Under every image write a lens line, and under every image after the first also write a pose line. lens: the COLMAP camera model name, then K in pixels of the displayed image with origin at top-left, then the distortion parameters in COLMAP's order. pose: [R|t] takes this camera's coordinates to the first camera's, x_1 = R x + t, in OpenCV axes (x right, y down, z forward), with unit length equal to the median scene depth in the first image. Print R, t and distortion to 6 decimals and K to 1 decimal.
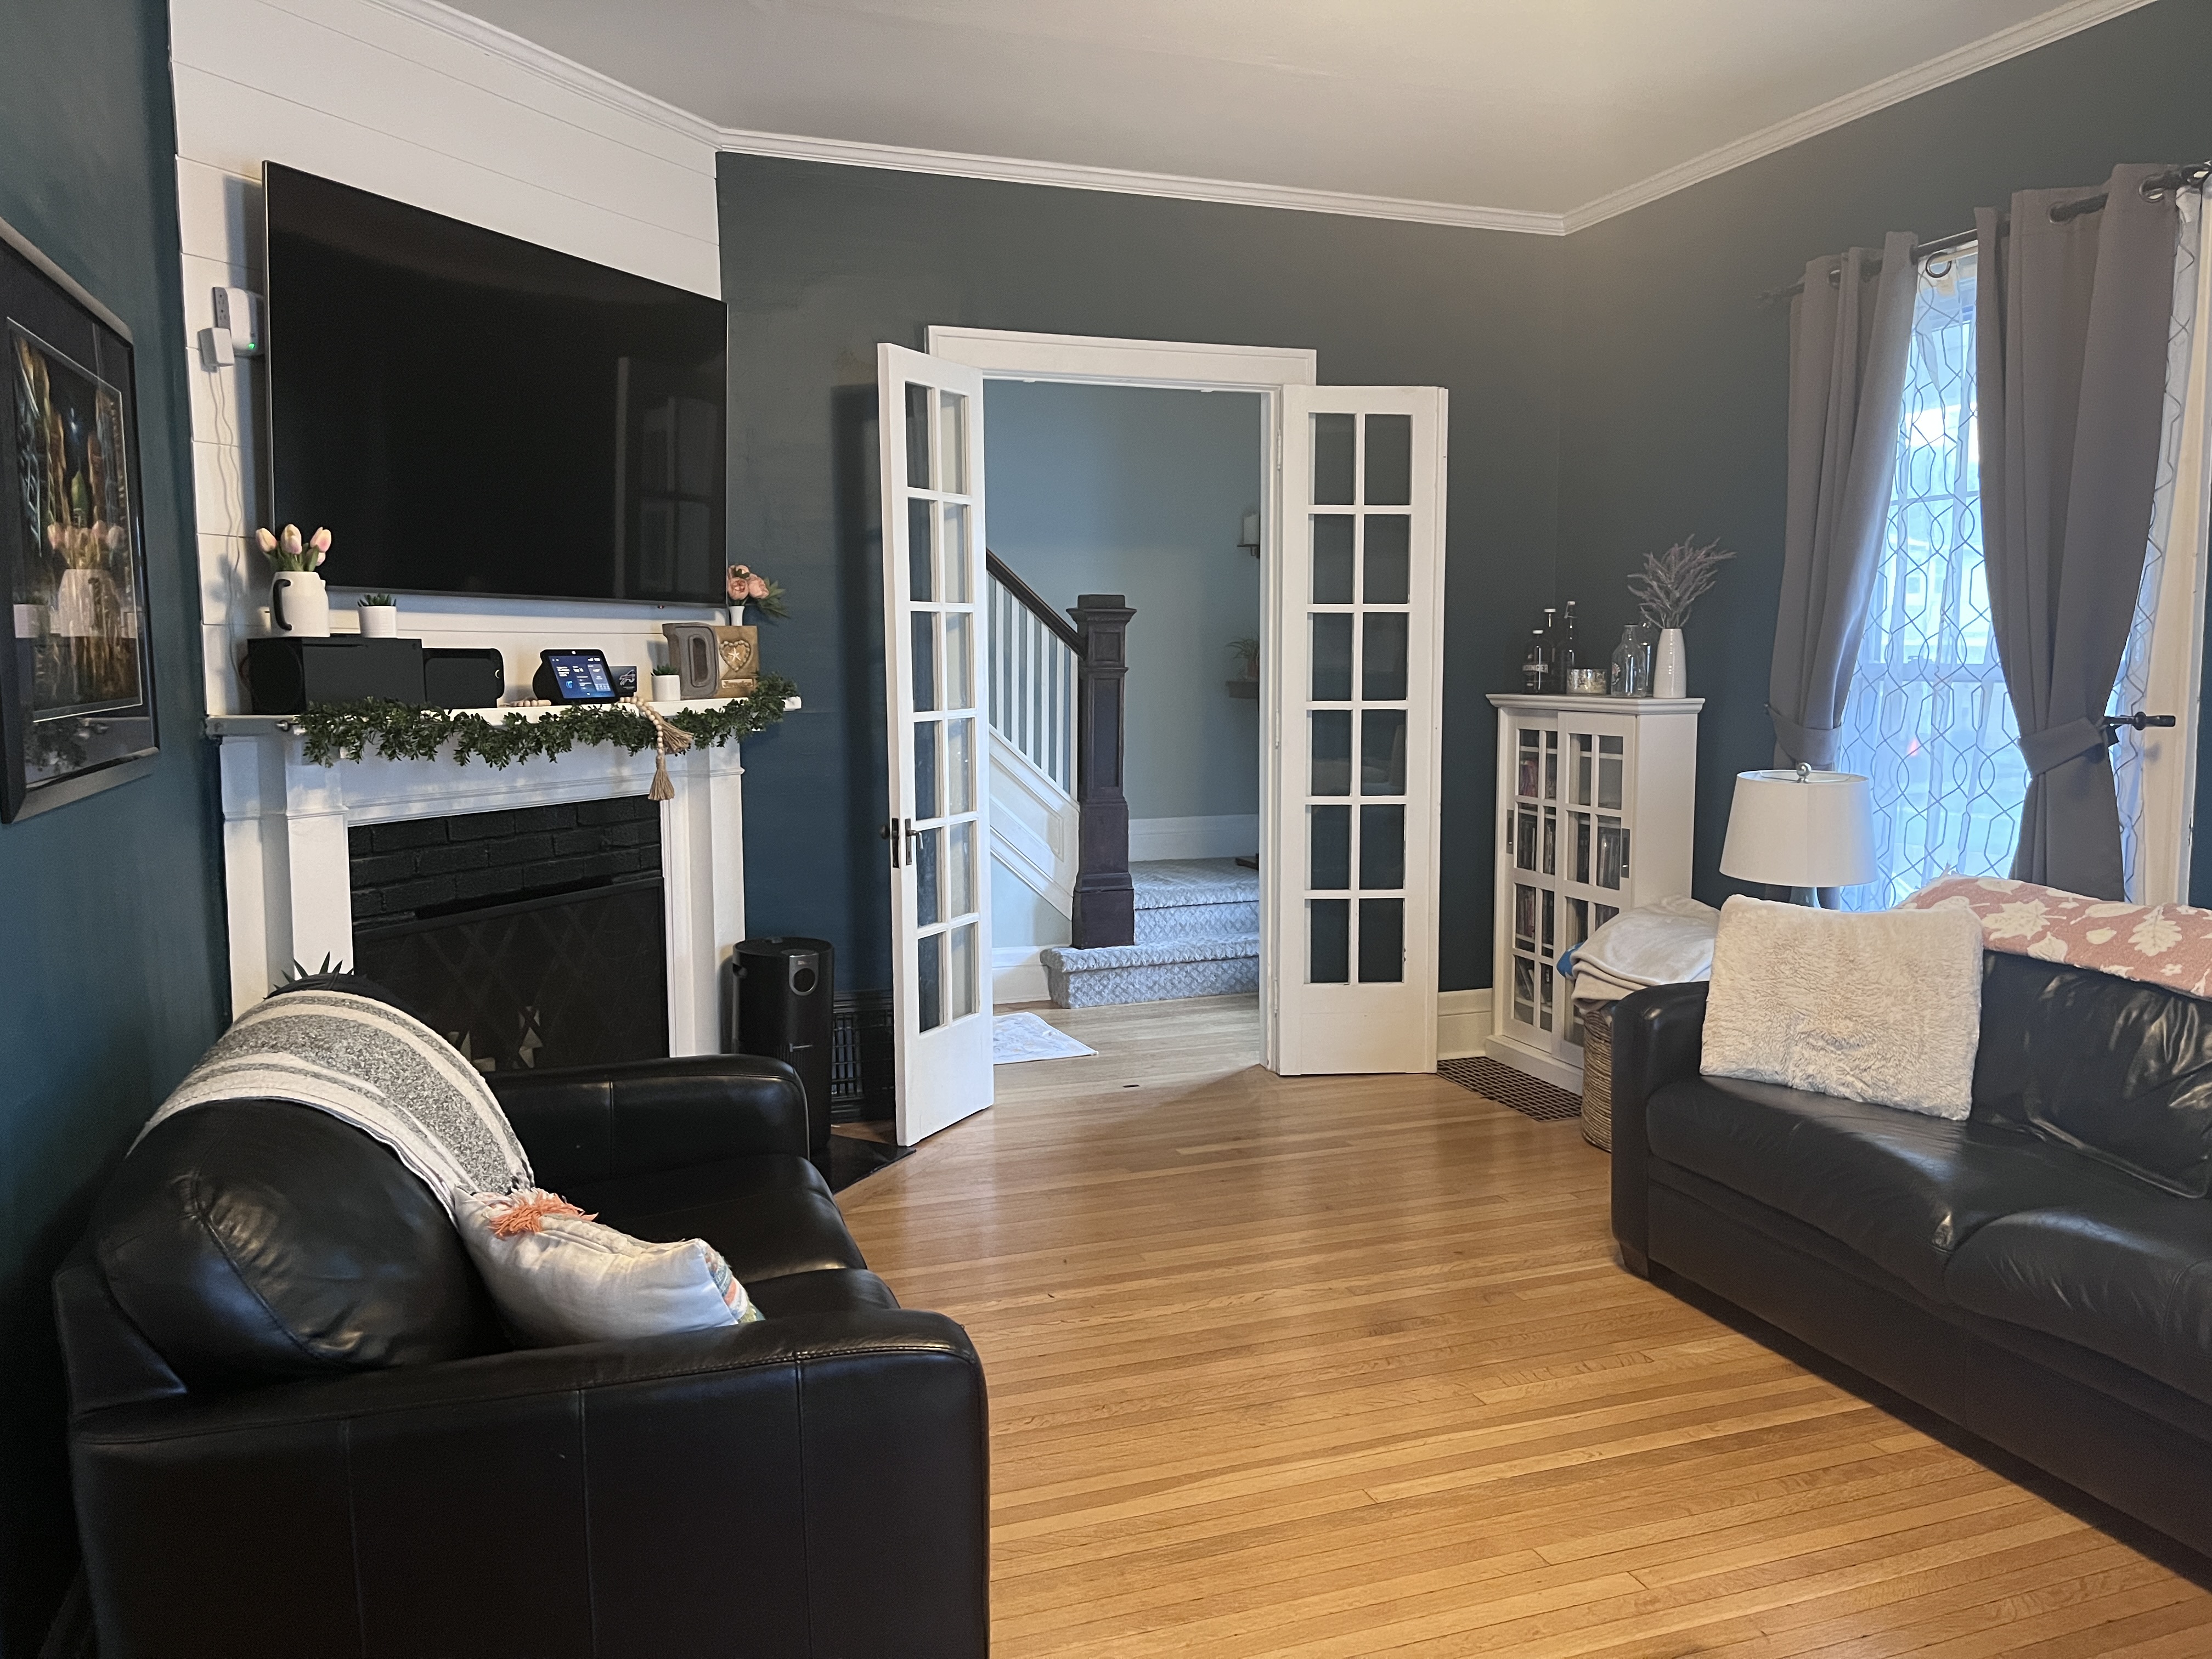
lens RADIAL K [[1685.8, 0, 1096.3], [0, 1685.8, 830.9], [0, 0, 1]] dist [0.055334, -0.084873]
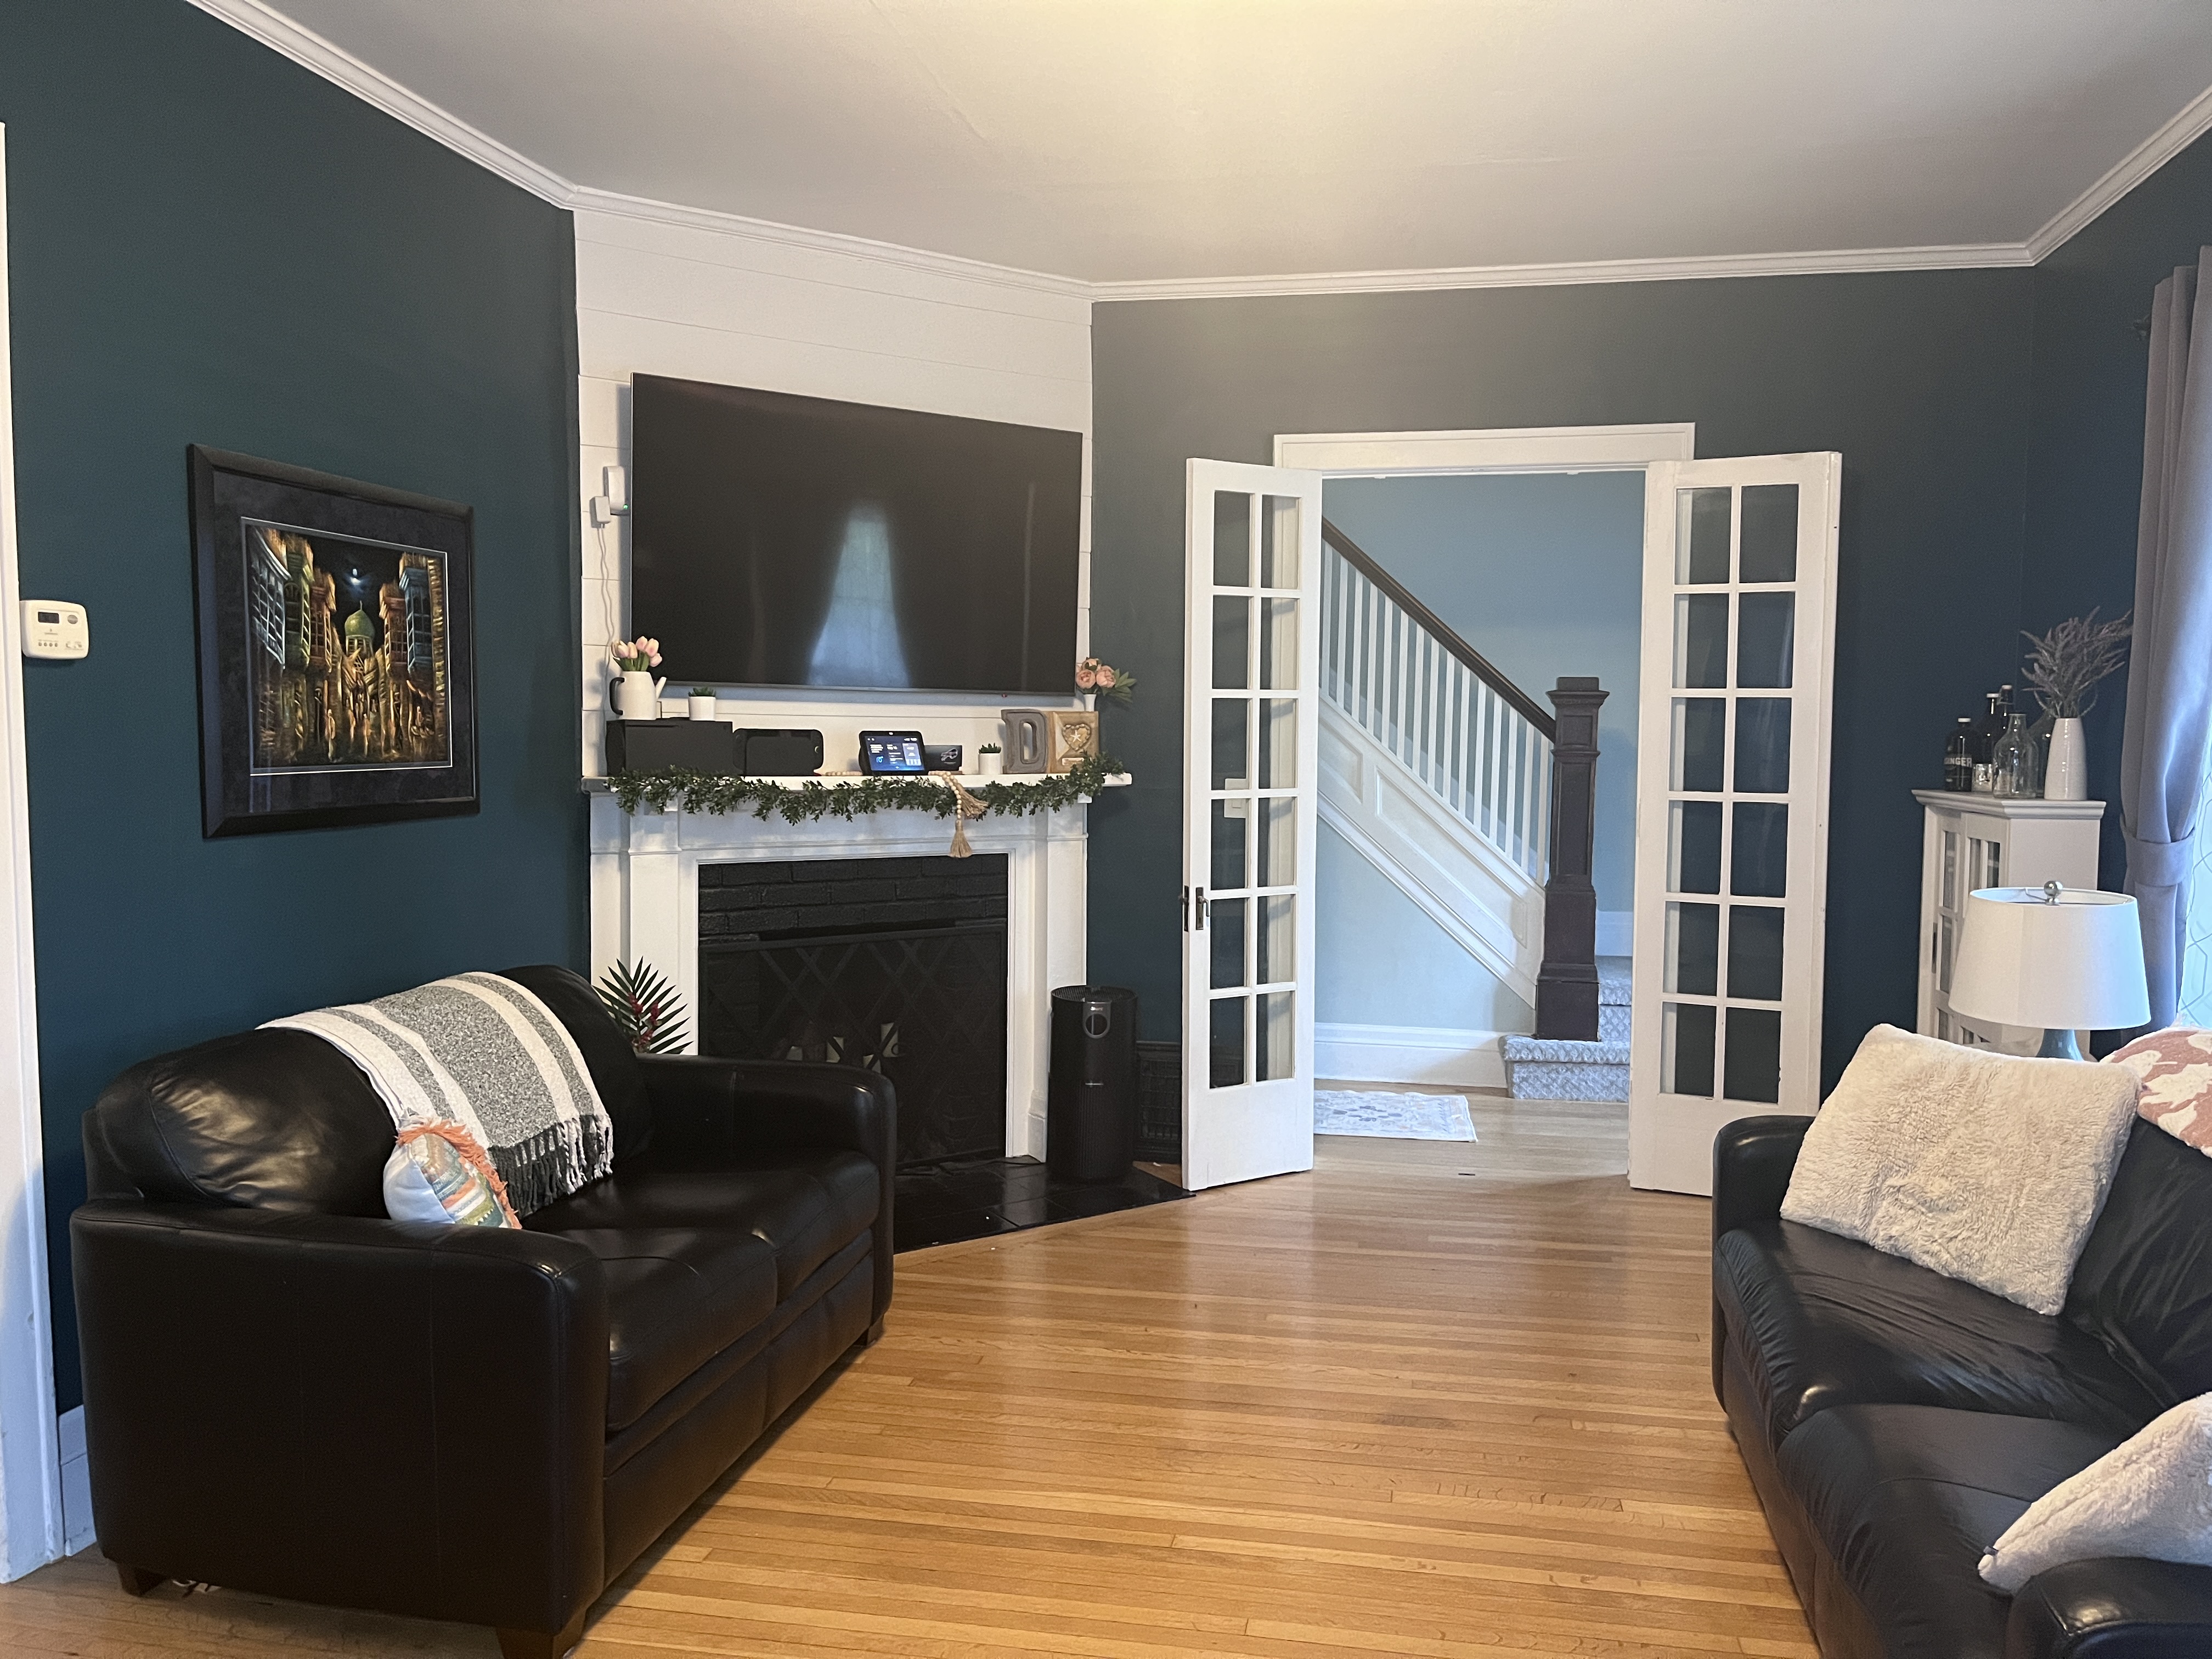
lens RADIAL K [[1685.8, 0, 1090.8], [0, 1685.8, 839.7], [0, 0, 1]] dist [0.055334, -0.084873]
pose [[0.857544, 0.043589, -0.512561, 0.382877], [-0.064303, 0.997671, -0.022739, -0.008927], [0.510376, 0.052459, 0.858350, 0.028195]]
